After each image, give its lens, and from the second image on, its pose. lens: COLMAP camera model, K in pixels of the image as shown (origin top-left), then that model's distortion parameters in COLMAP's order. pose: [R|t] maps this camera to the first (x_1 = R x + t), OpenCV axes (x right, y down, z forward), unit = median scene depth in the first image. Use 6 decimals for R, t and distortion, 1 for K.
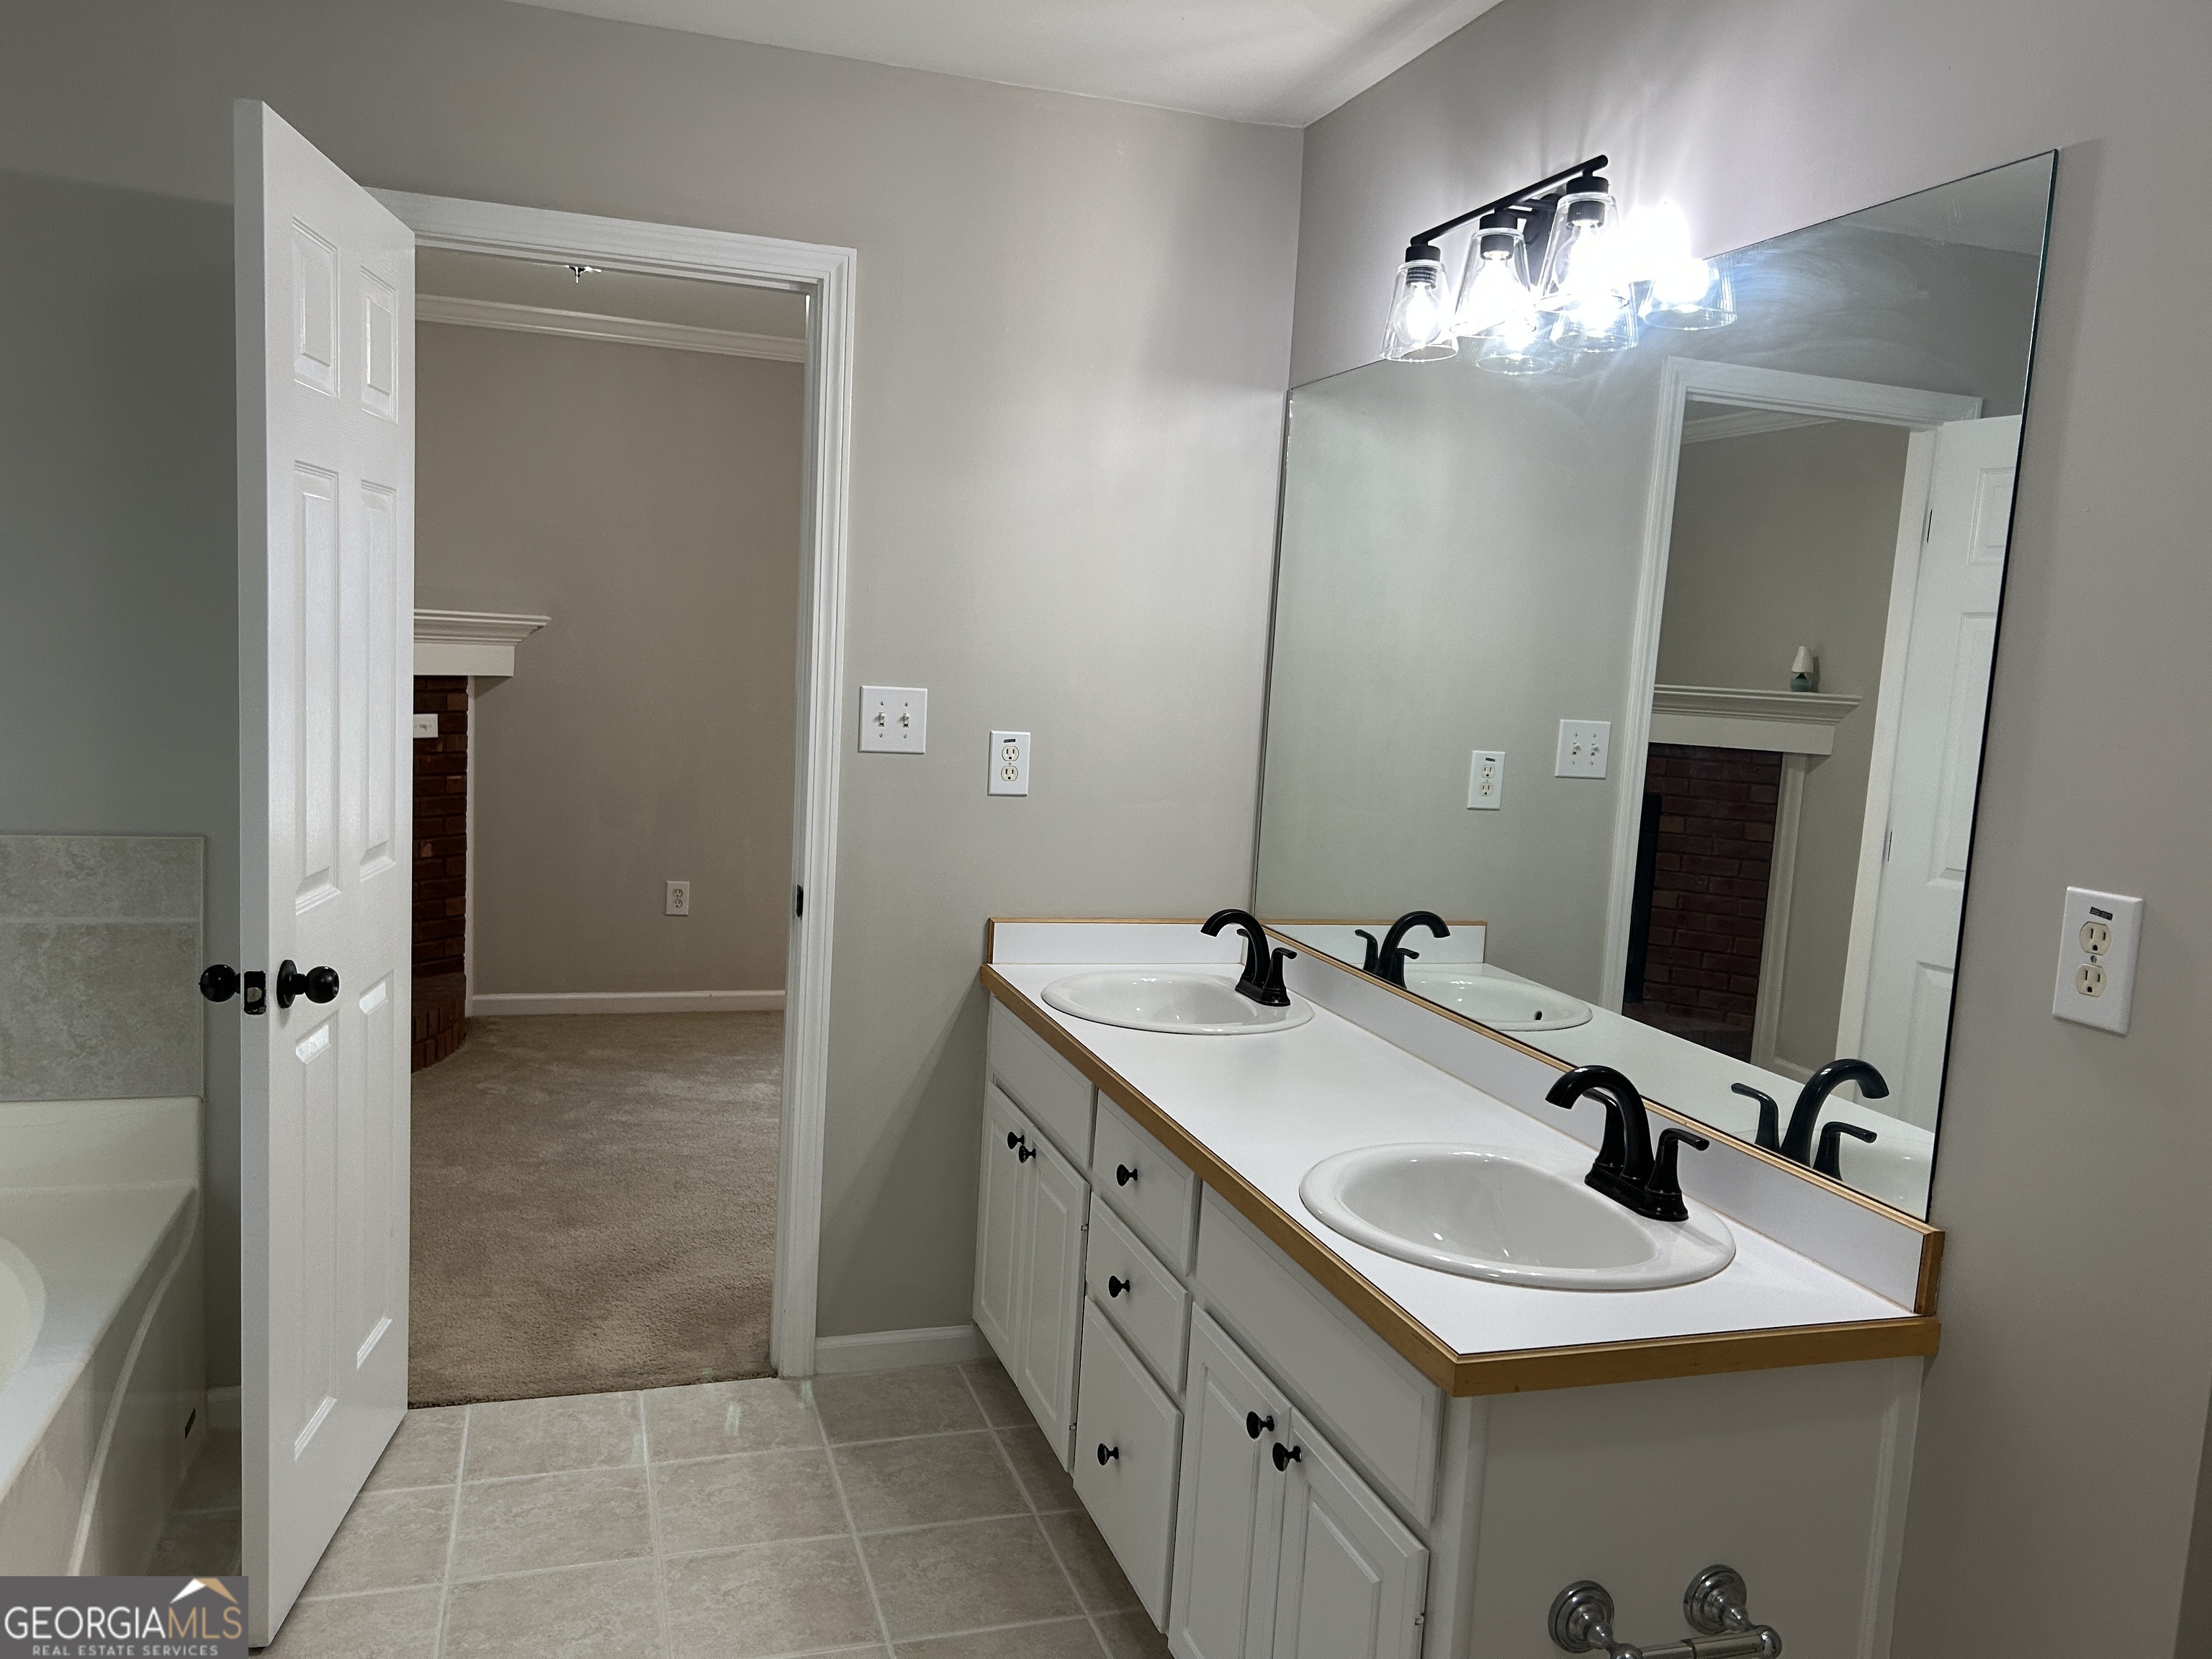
lens RADIAL K [[1673.7, 0, 1107.0], [0, 1673.7, 832.9], [0, 0, 1]] dist [0.051351, -0.067370]
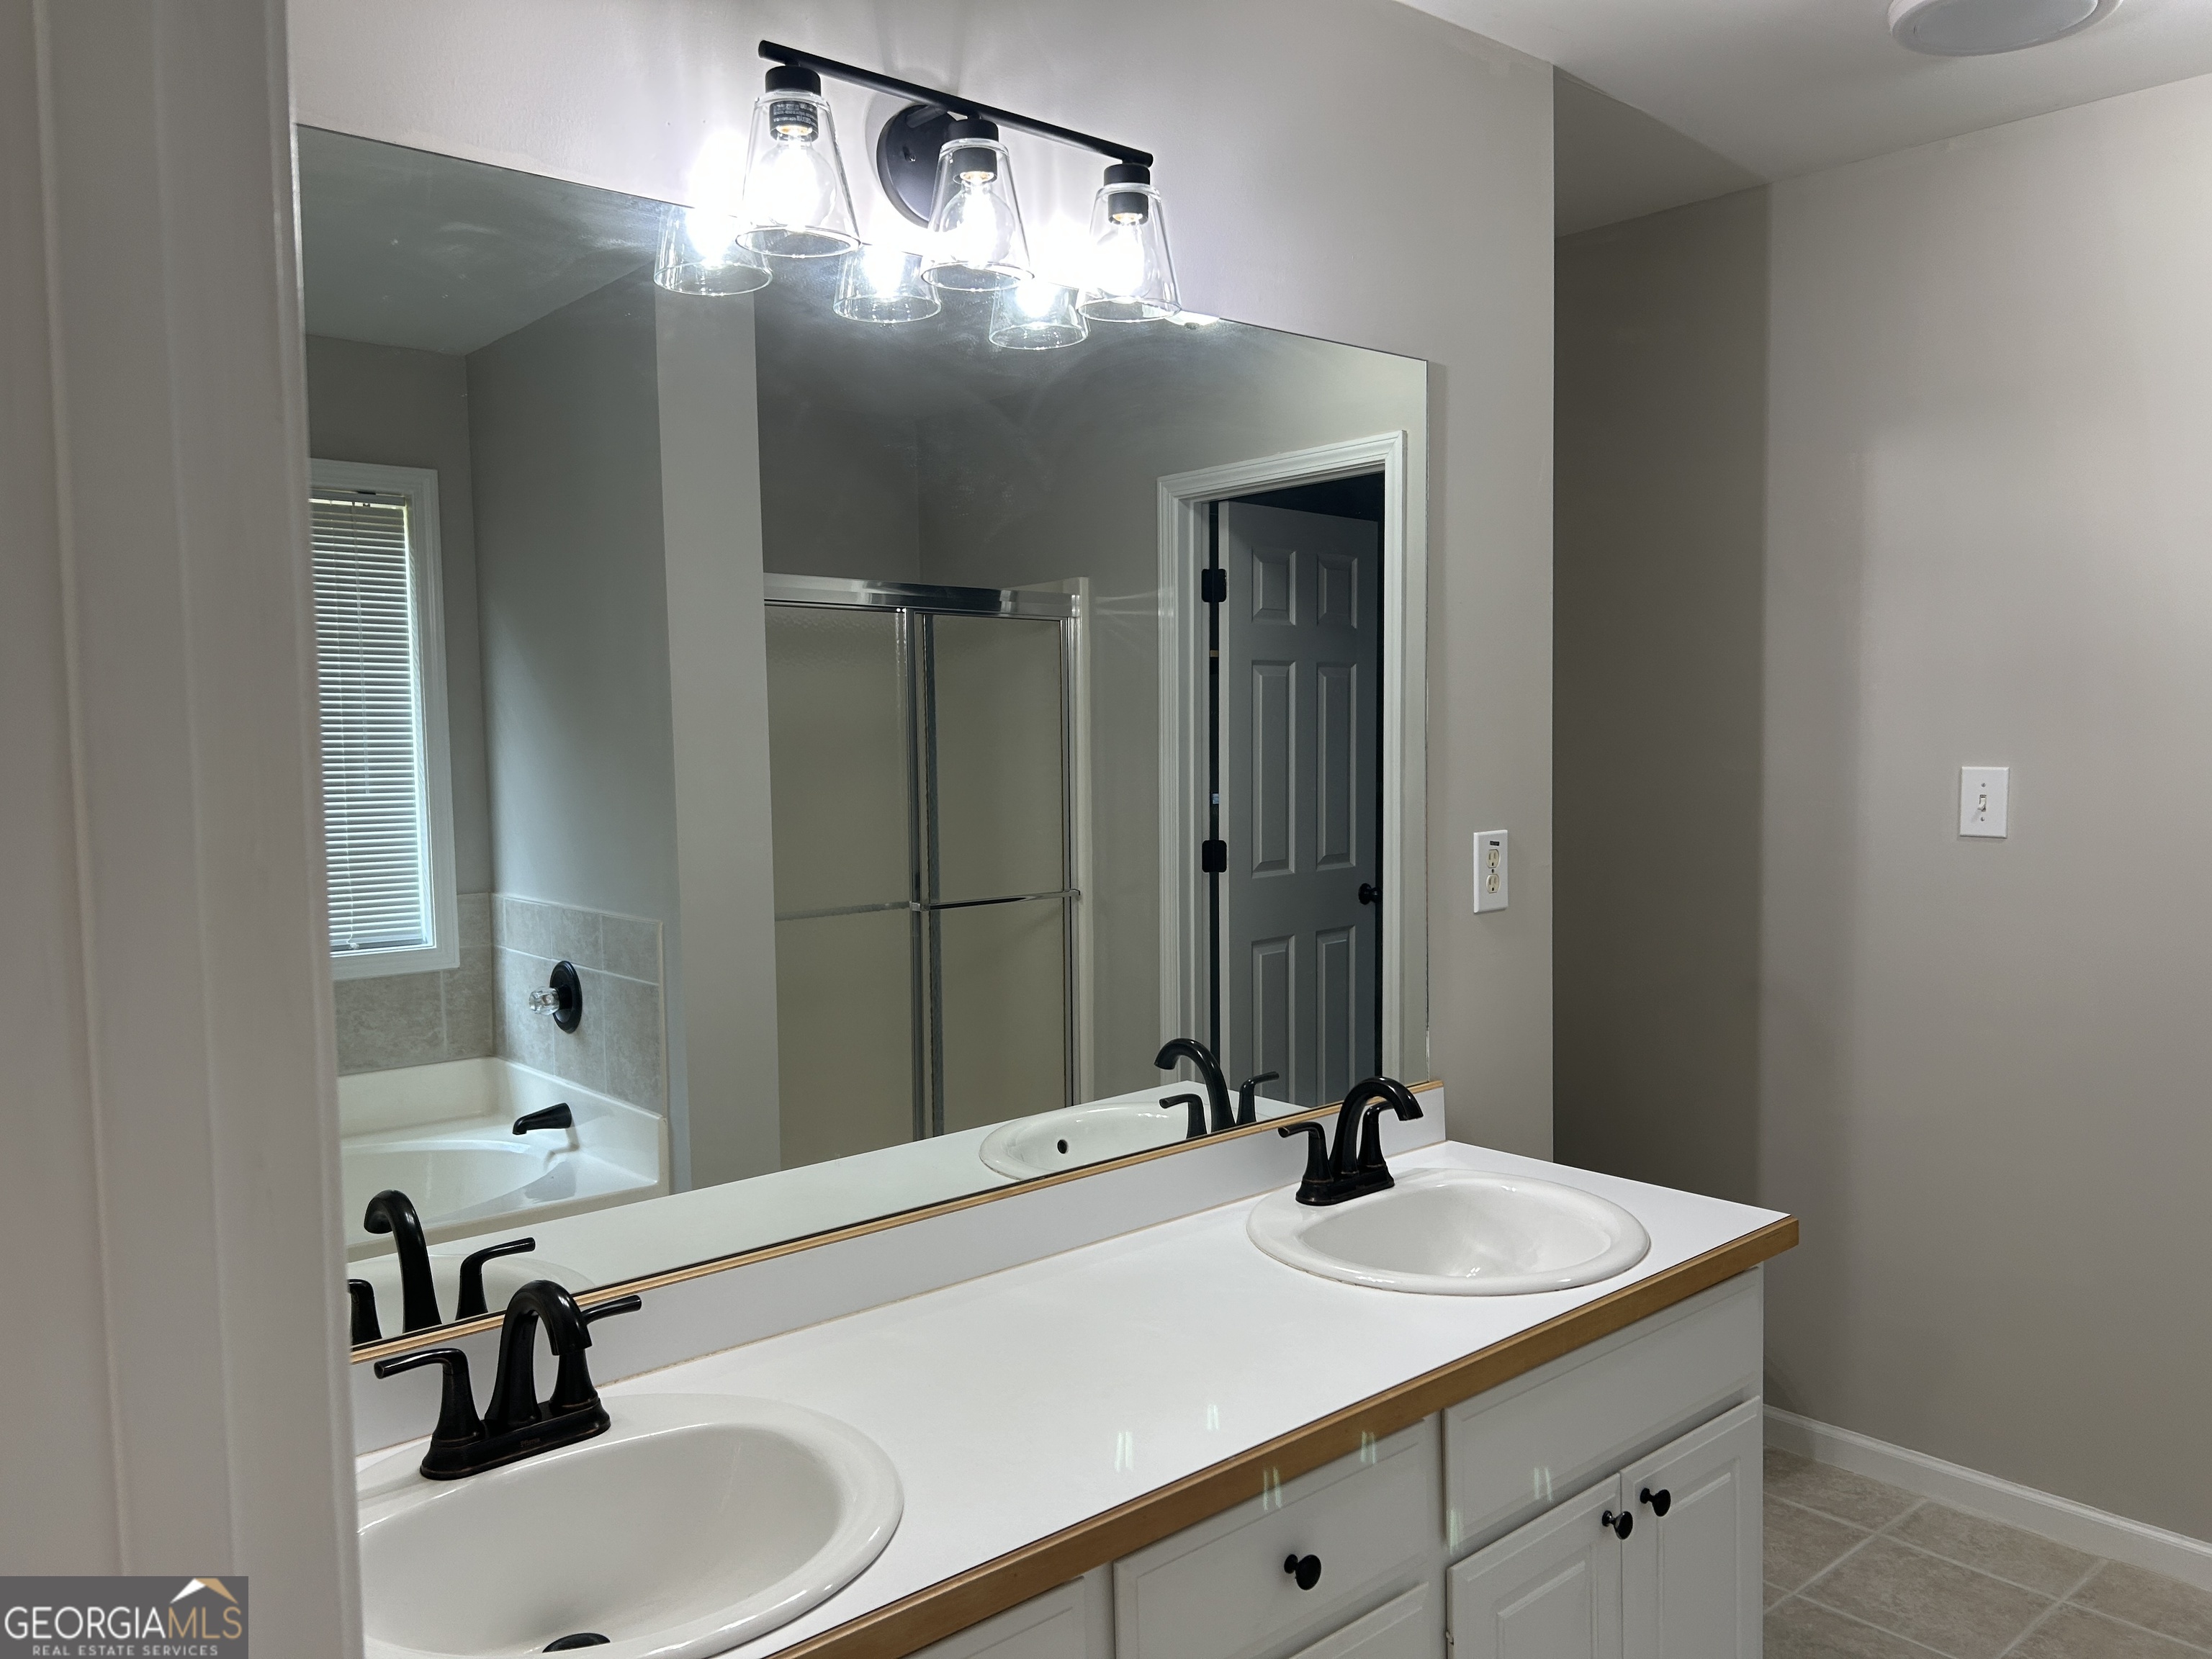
lens RADIAL K [[1673.7, 0, 1107.0], [0, 1673.7, 832.9], [0, 0, 1]] dist [0.051351, -0.067370]
pose [[-0.383165, -0.134782, 0.913794, -0.613350], [0.082049, 0.980419, 0.179014, -0.228090], [-0.920029, 0.143568, -0.364603, 1.530166]]
